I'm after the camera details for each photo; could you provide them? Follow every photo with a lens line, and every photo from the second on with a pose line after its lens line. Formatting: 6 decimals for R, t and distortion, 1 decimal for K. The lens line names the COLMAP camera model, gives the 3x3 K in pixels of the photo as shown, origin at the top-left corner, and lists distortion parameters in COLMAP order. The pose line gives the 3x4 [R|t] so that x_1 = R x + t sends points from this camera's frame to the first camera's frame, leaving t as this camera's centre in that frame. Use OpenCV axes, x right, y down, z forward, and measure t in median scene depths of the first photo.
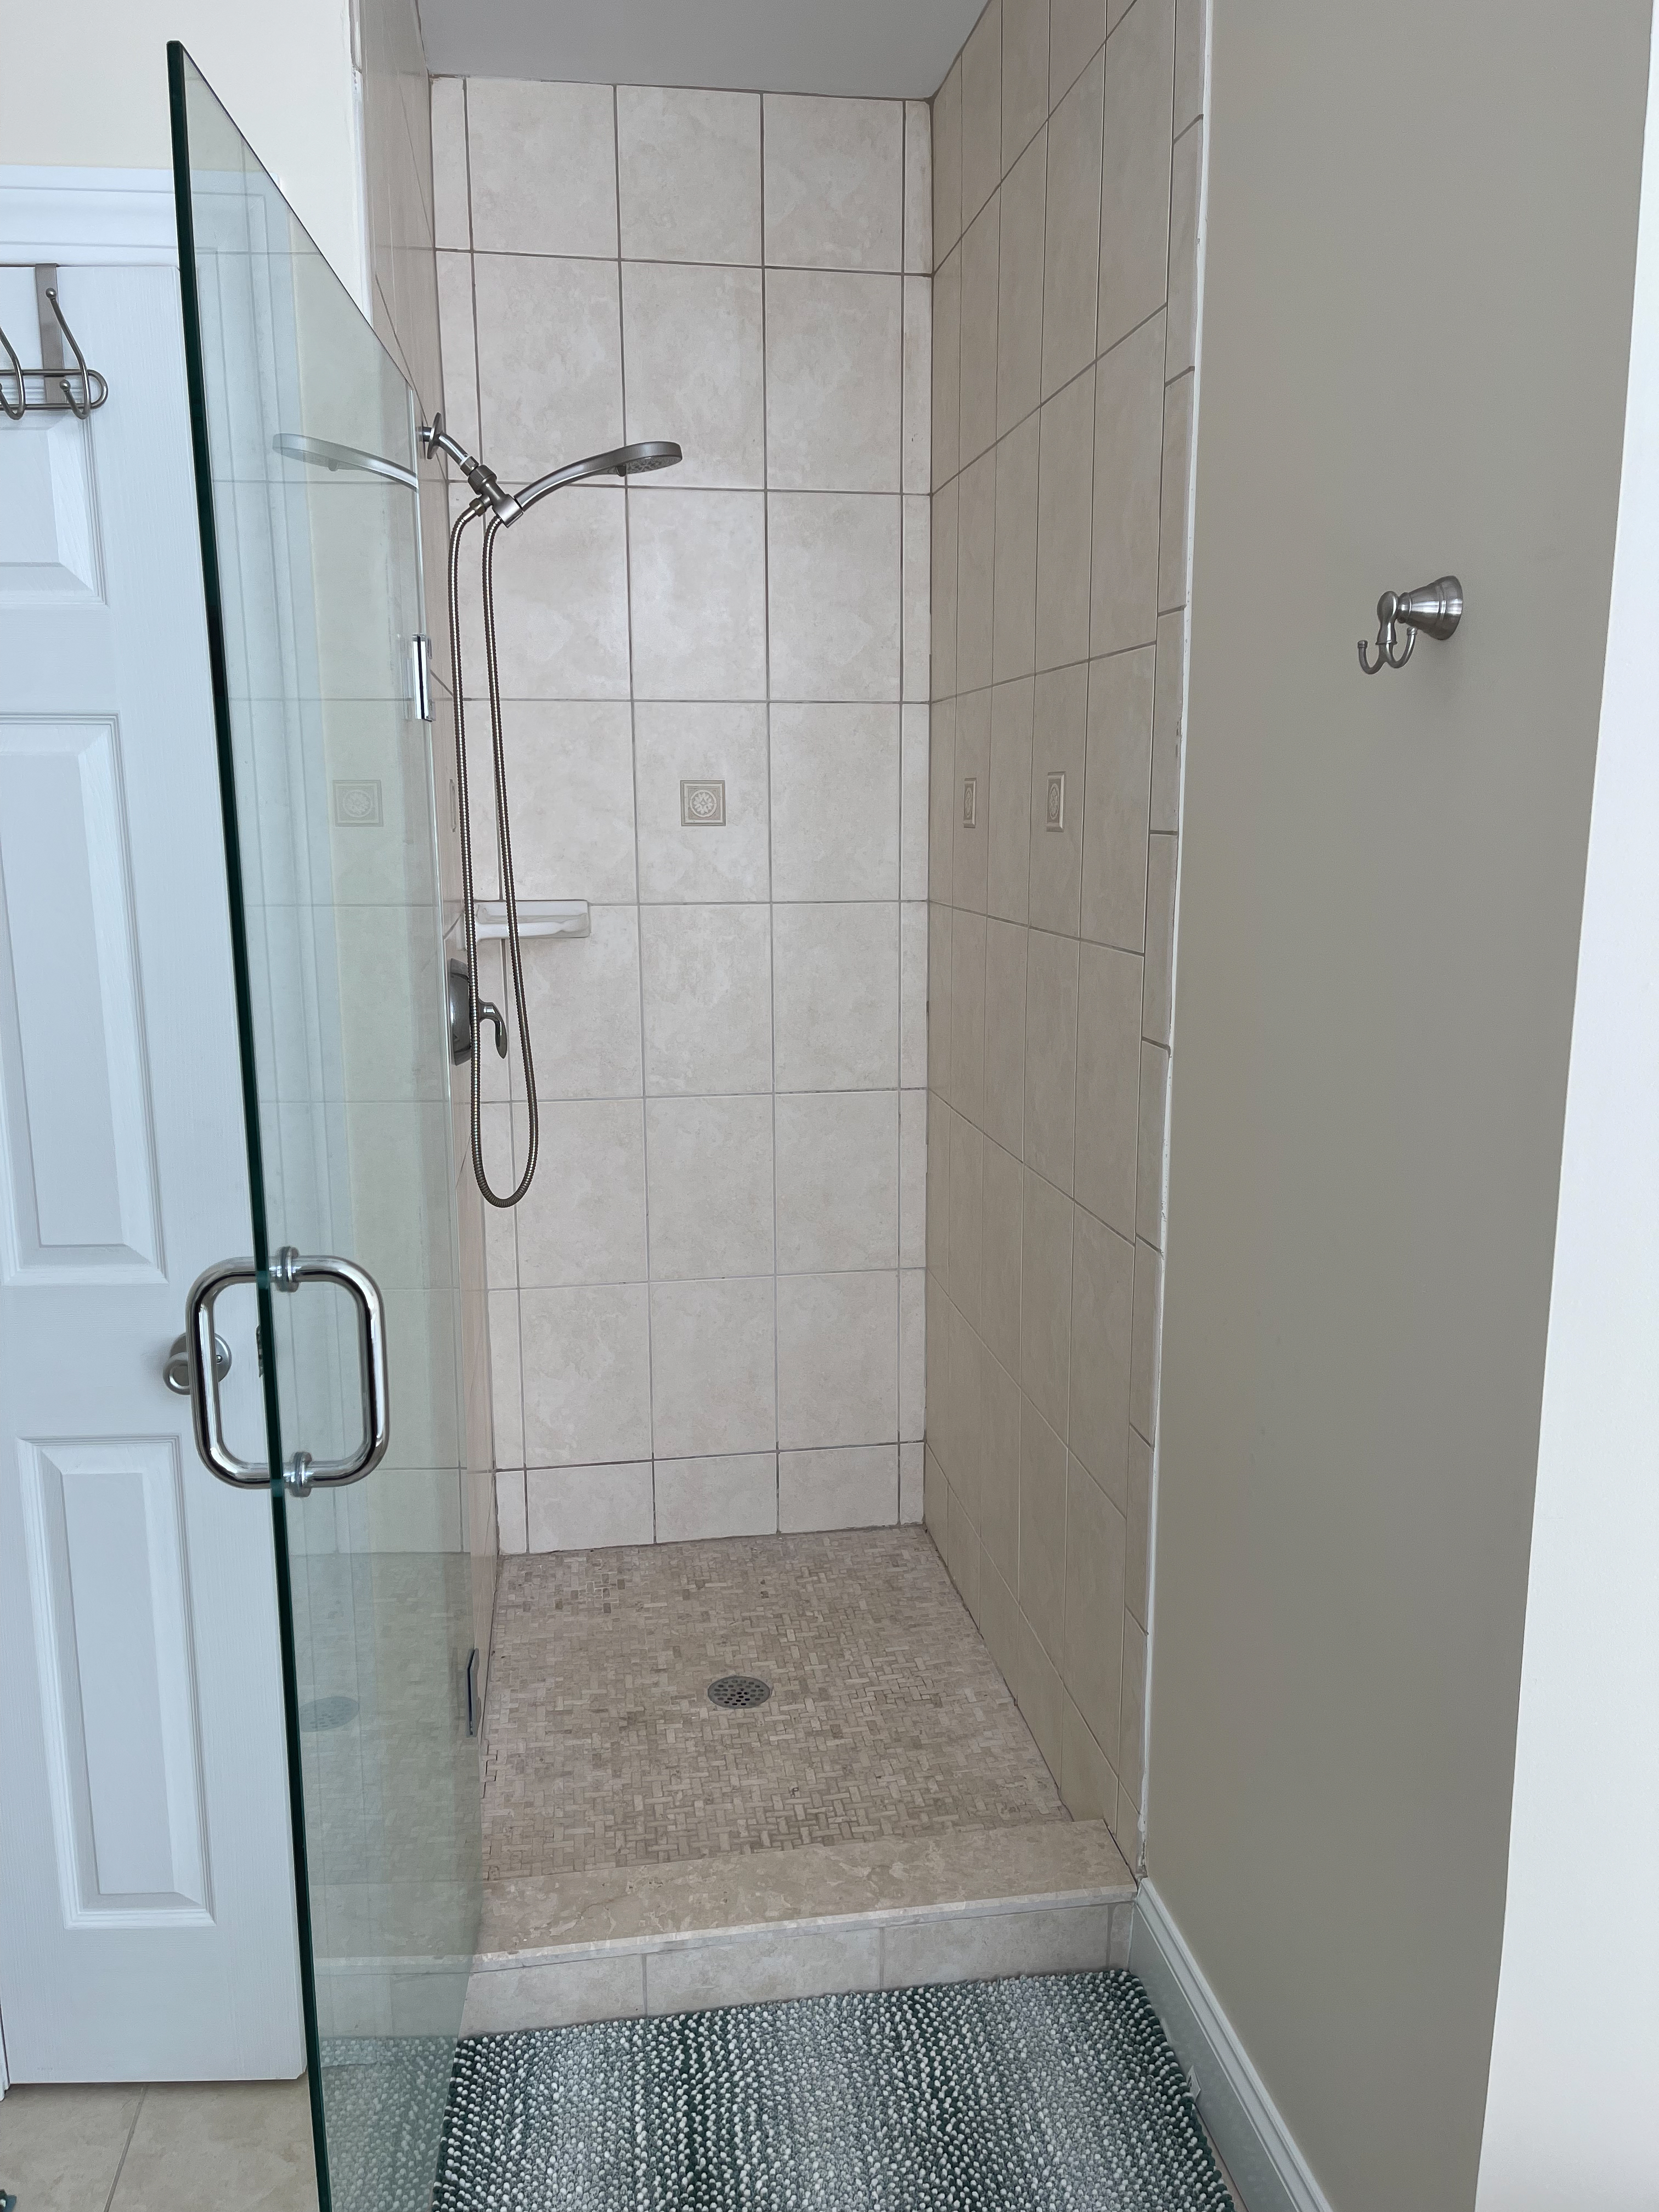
lens RADIAL K [[1677.8, 0, 836.6], [0, 1677.8, 1109.5], [0, 0, 1]] dist [0.066535, -0.073287]
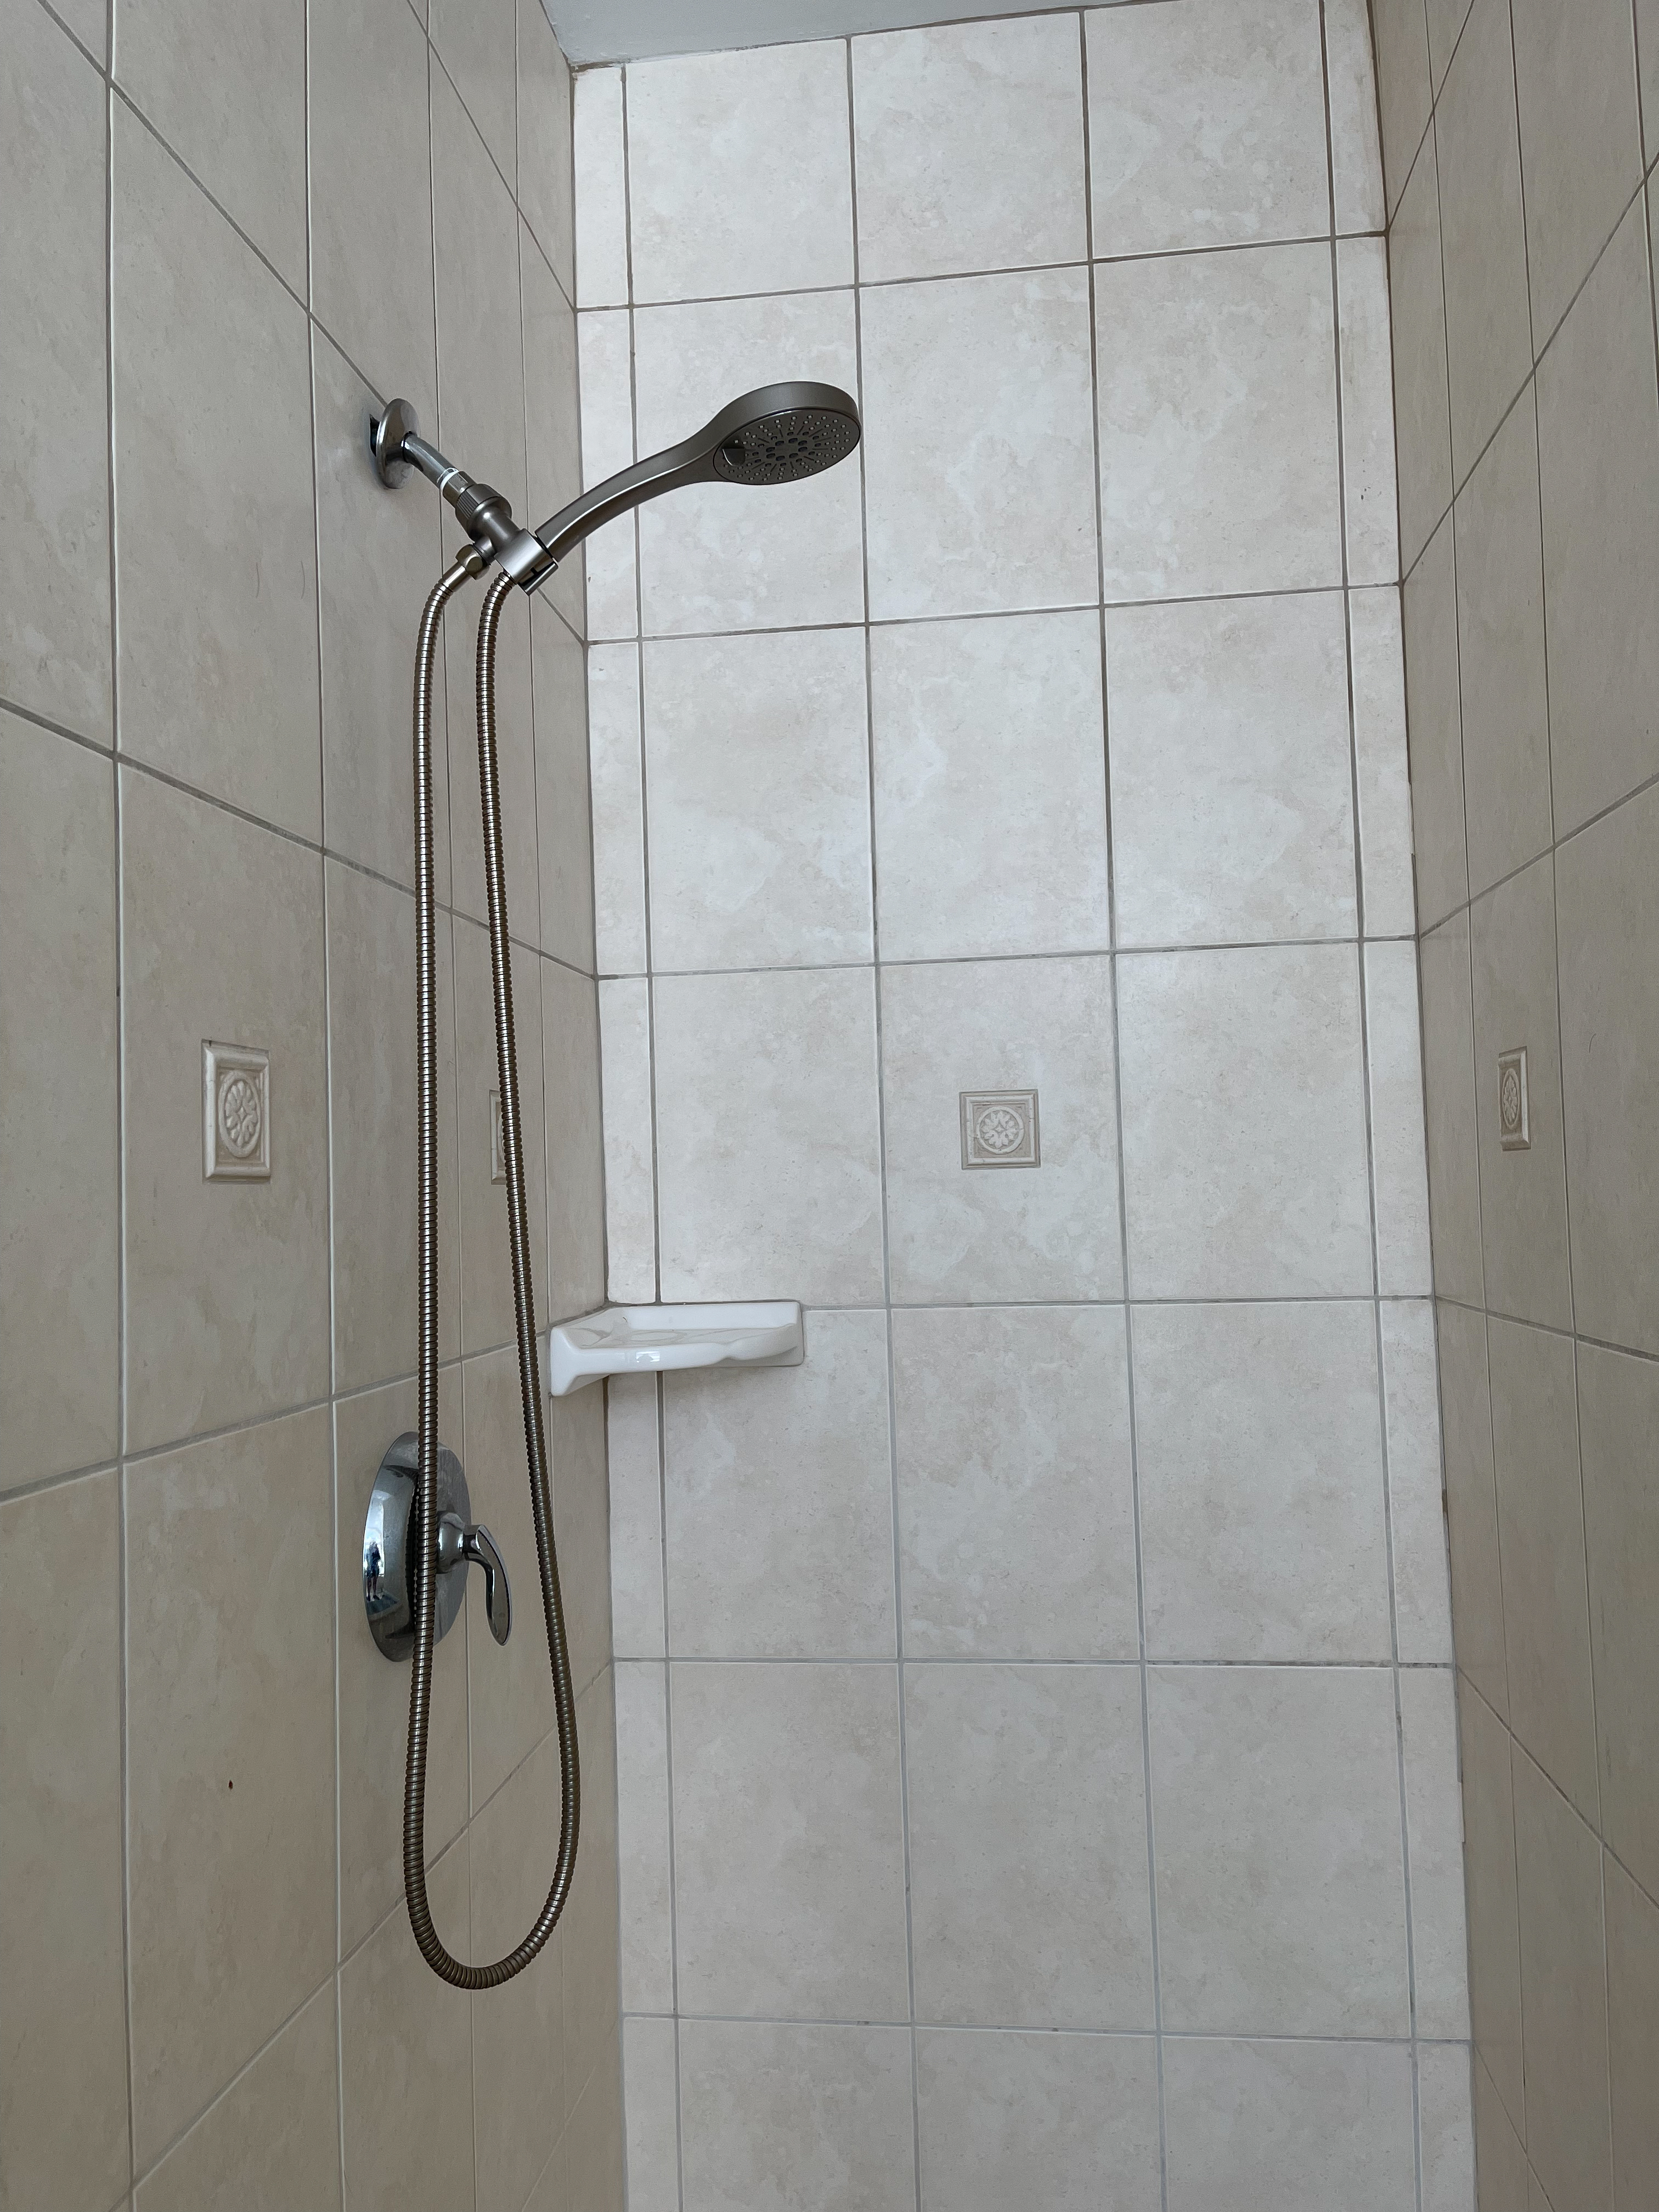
lens RADIAL K [[1677.8, 0, 815.9], [0, 1677.8, 1118.3], [0, 0, 1]] dist [0.066535, -0.073287]
pose [[0.957755, -0.038490, -0.284997, 0.023212], [-0.024183, 0.976714, -0.213177, -0.063439], [0.286566, 0.211063, 0.934523, 0.452998]]
